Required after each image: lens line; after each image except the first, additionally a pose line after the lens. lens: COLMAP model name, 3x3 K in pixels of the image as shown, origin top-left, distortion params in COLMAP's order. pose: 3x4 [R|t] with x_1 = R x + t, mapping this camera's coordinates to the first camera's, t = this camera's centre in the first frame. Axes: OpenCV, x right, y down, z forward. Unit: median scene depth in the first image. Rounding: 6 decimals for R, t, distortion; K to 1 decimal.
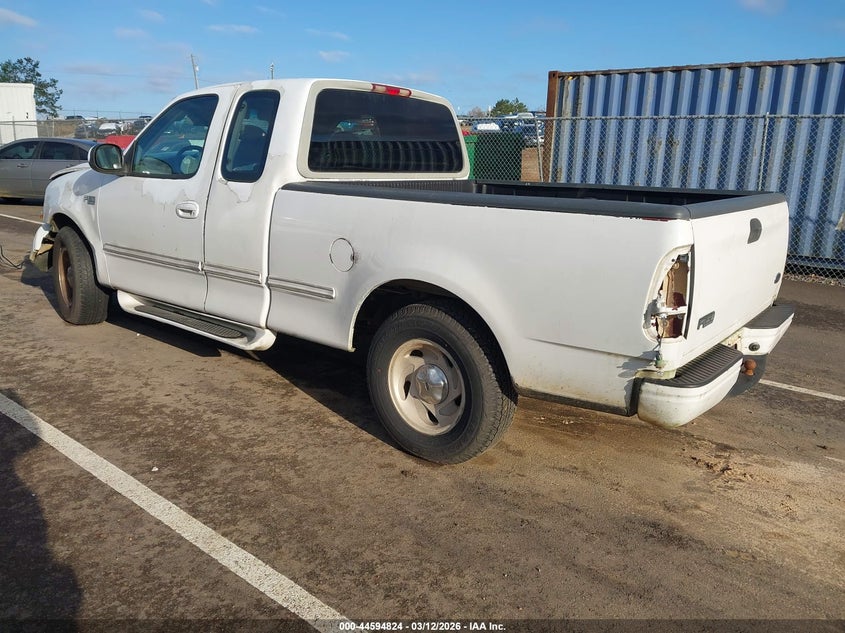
lens RADIAL K [[698.3, 0, 422.5], [0, 698.3, 316.5], [0, 0, 1]] dist [-0.010663, -0.007107]
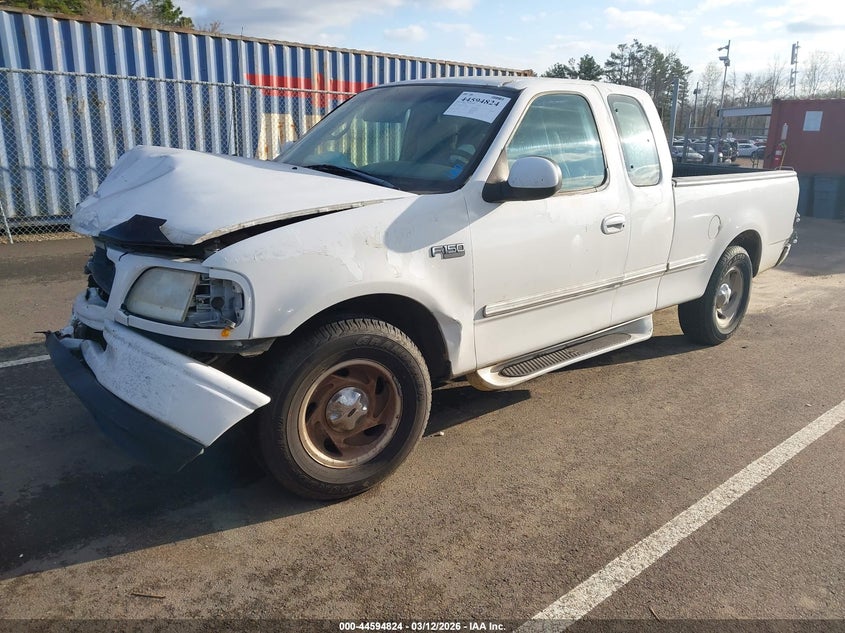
lens RADIAL K [[698.3, 0, 422.5], [0, 698.3, 316.5], [0, 0, 1]] dist [-0.010663, -0.007107]
pose [[0.133088, -0.292921, 0.946829, -1.128060], [0.201524, 0.943368, 0.263523, -0.293064], [-0.970400, 0.155737, 0.184582, 0.965681]]
